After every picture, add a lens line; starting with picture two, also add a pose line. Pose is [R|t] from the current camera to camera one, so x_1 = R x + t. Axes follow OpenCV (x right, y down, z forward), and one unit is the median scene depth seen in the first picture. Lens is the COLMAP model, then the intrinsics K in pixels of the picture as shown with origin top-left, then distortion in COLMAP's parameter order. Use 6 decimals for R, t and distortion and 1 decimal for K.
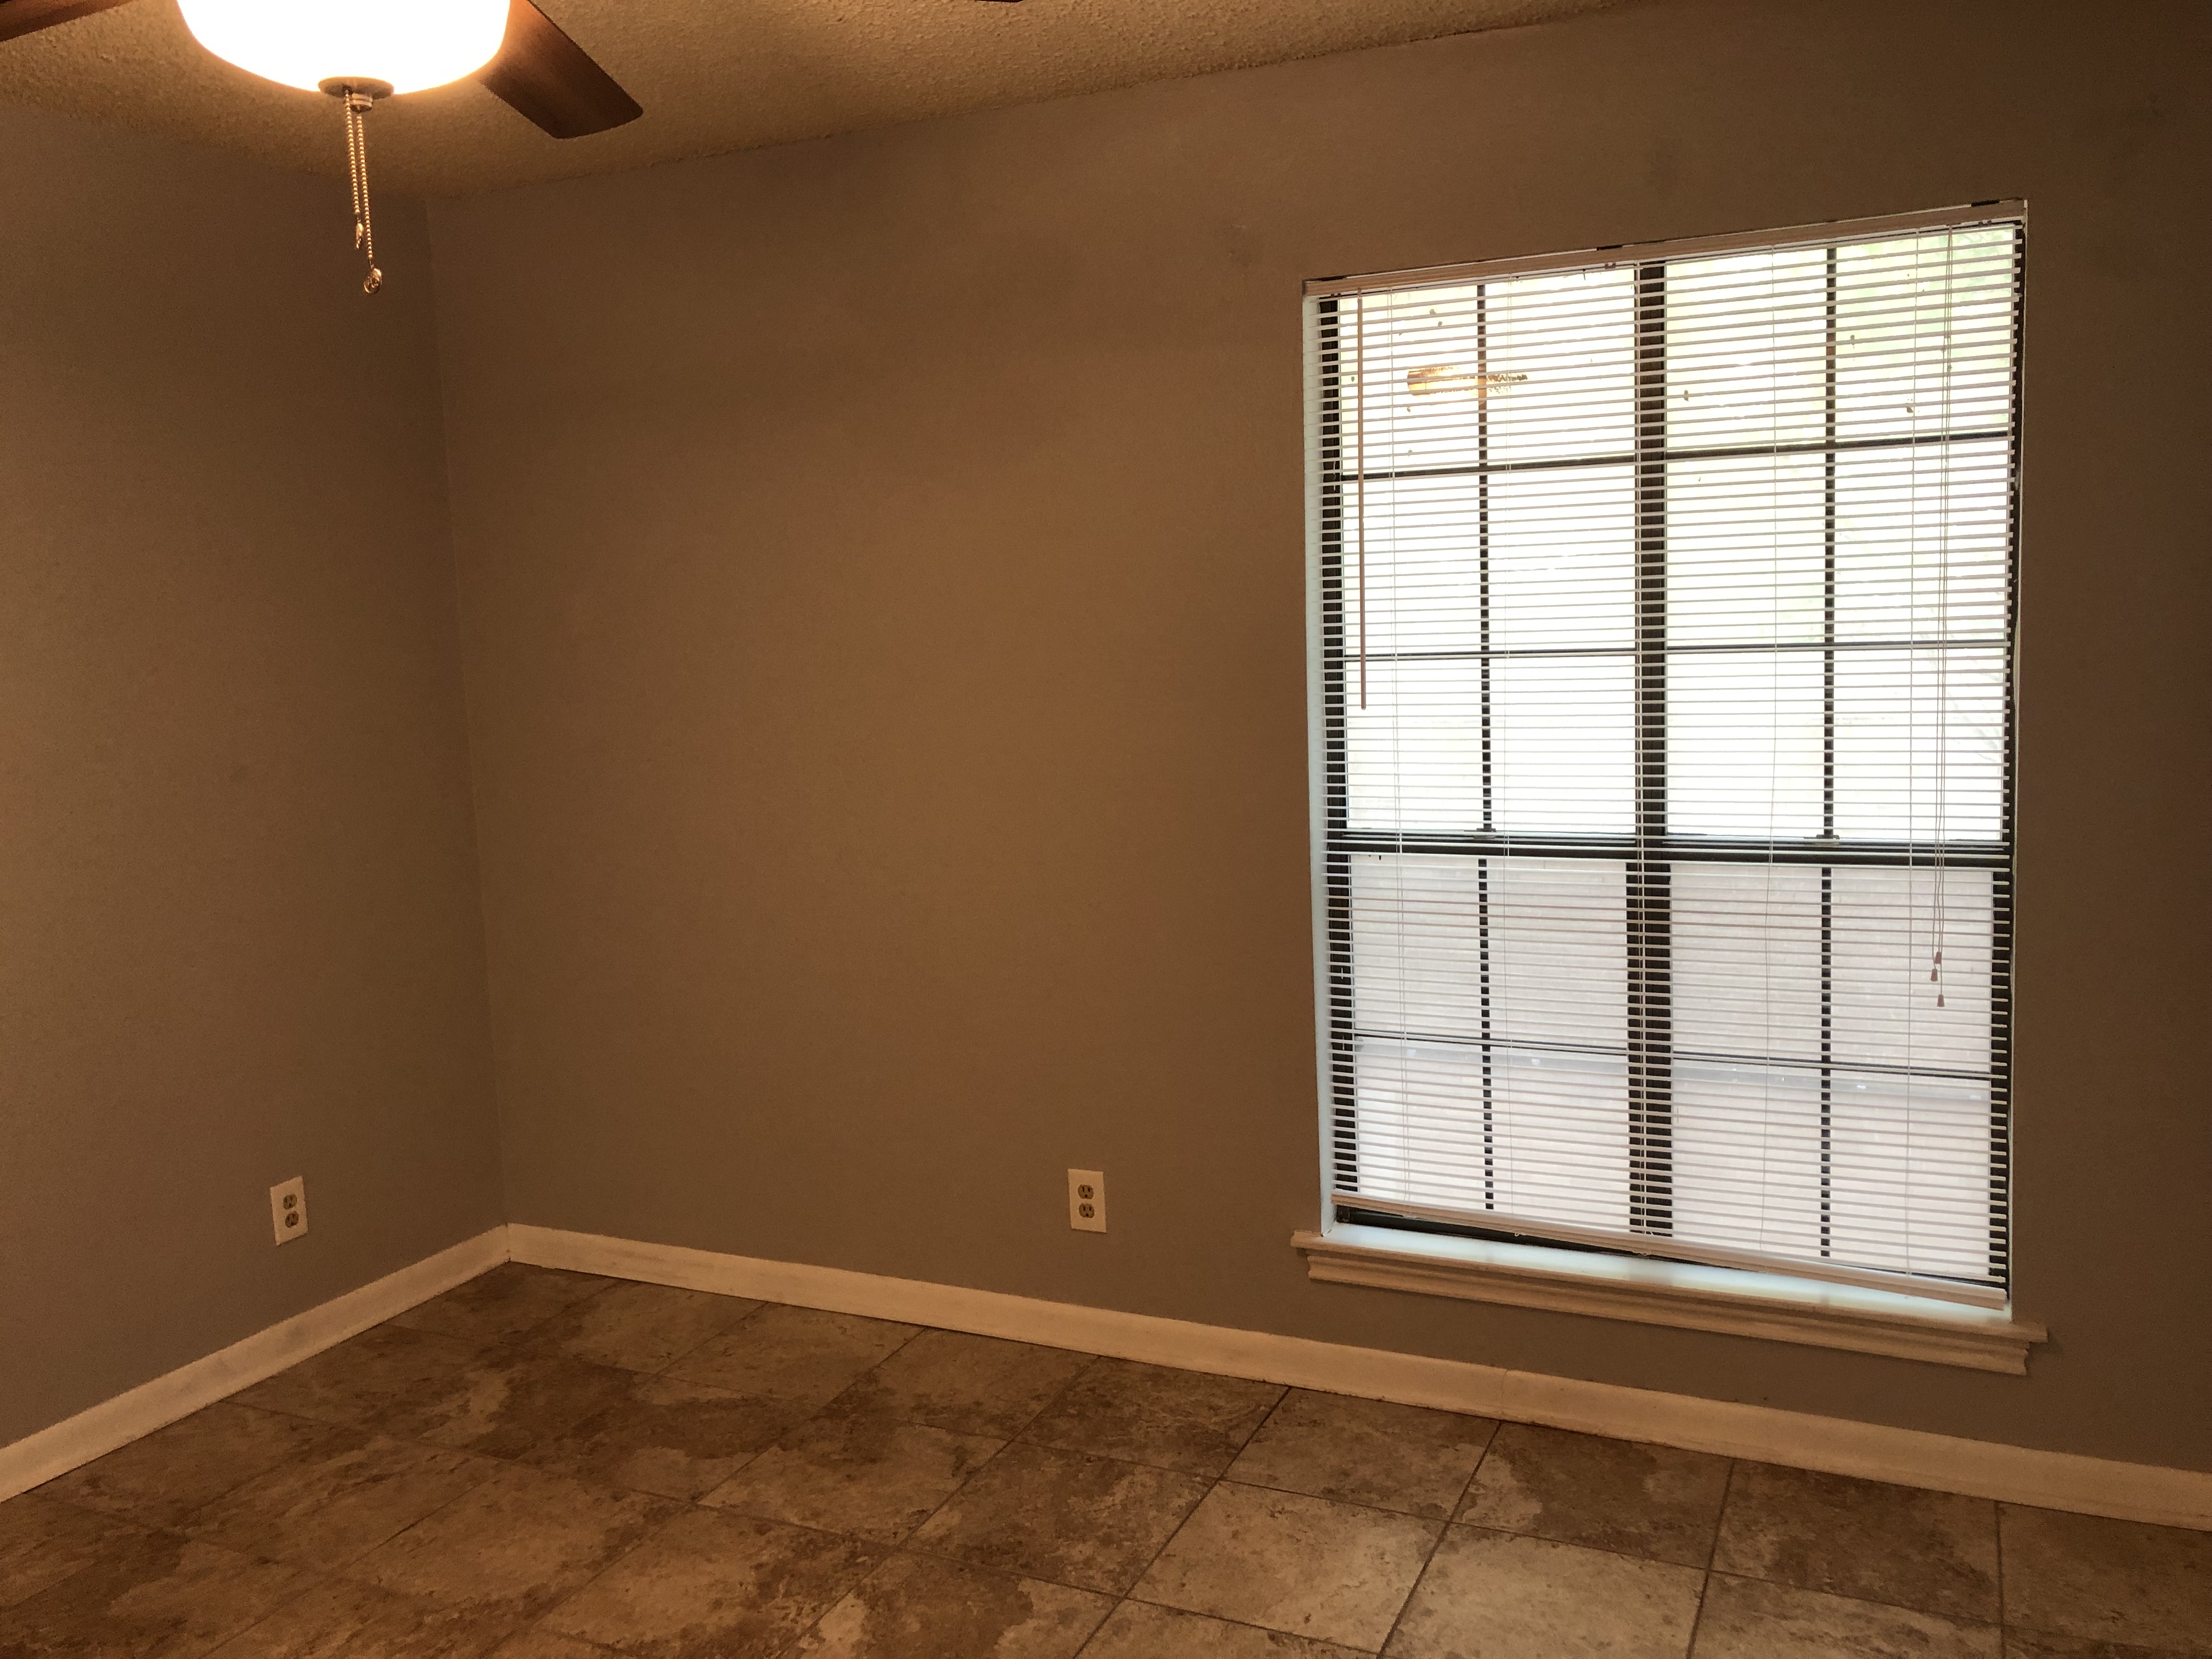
lens RADIAL K [[1810.5, 0, 1104.7], [0, 1810.5, 803.4], [0, 0, 1]] dist [0.034142, -0.041259]
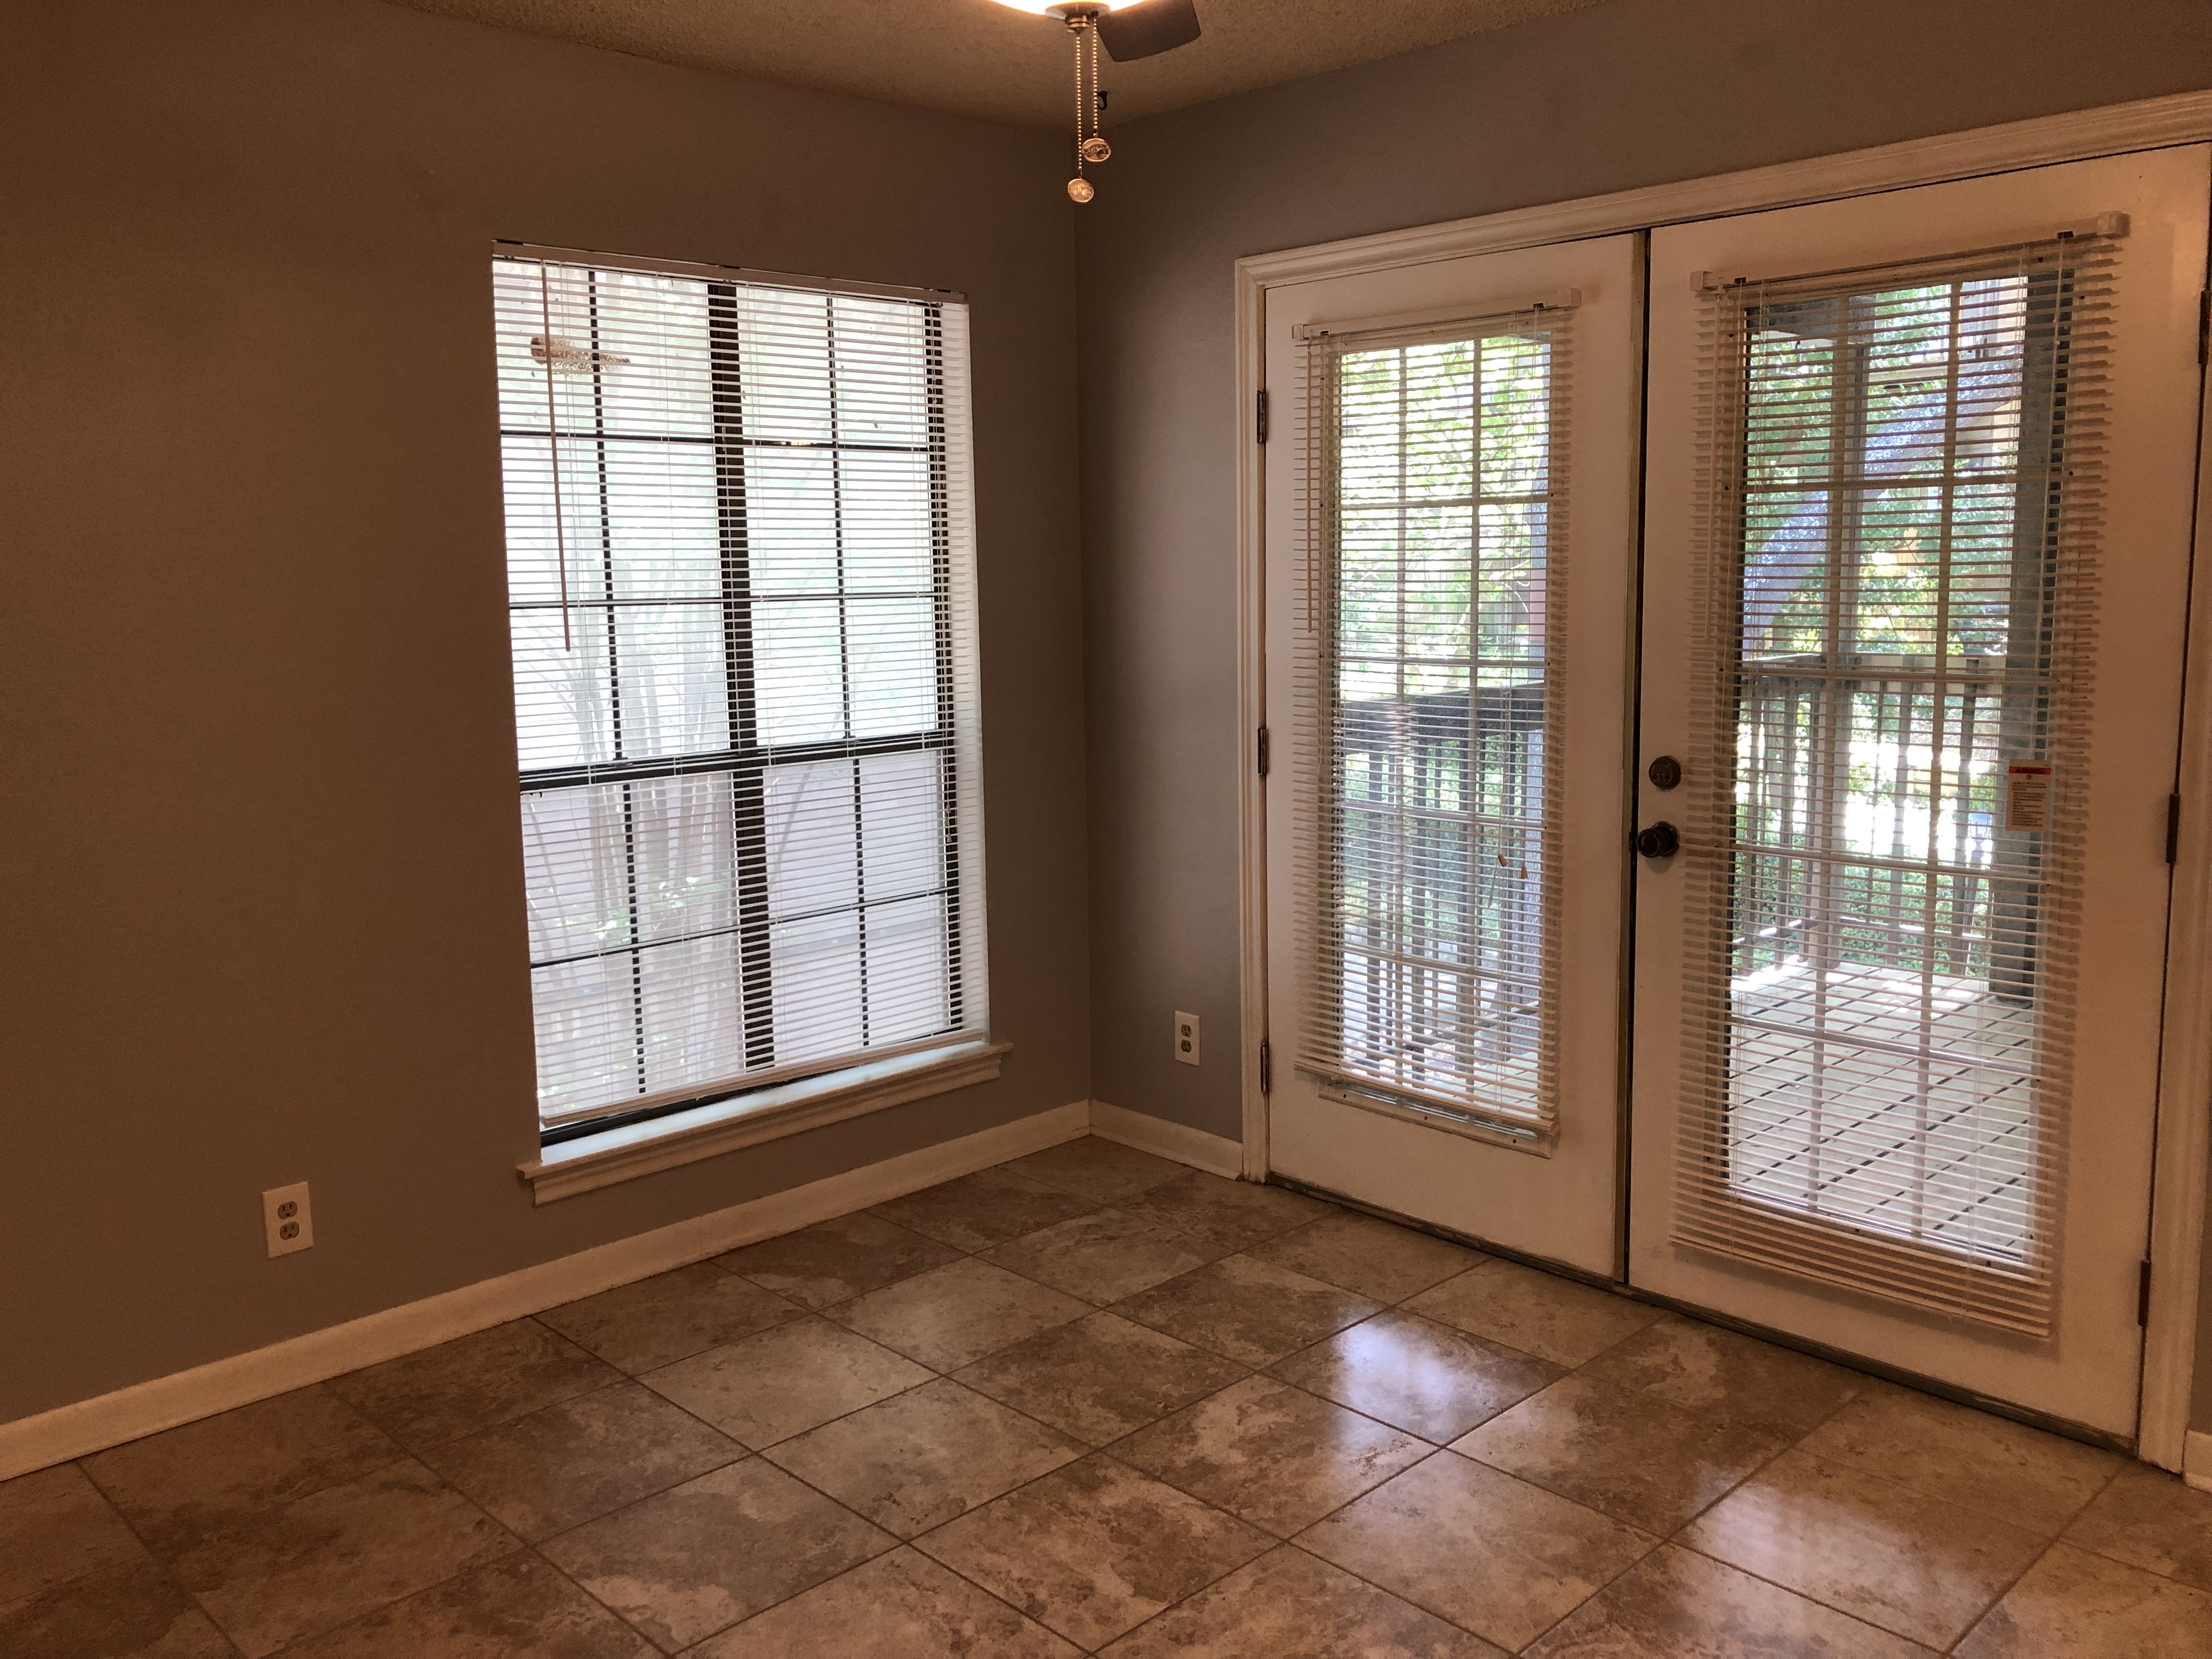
lens RADIAL K [[1810.5, 0, 1104.7], [0, 1810.5, 803.4], [0, 0, 1]] dist [0.034142, -0.041259]
pose [[0.354466, -0.095857, 0.930142, -0.763023], [0.101533, 0.992796, 0.063621, 0.001317], [-0.929540, 0.071889, 0.361645, 0.326594]]
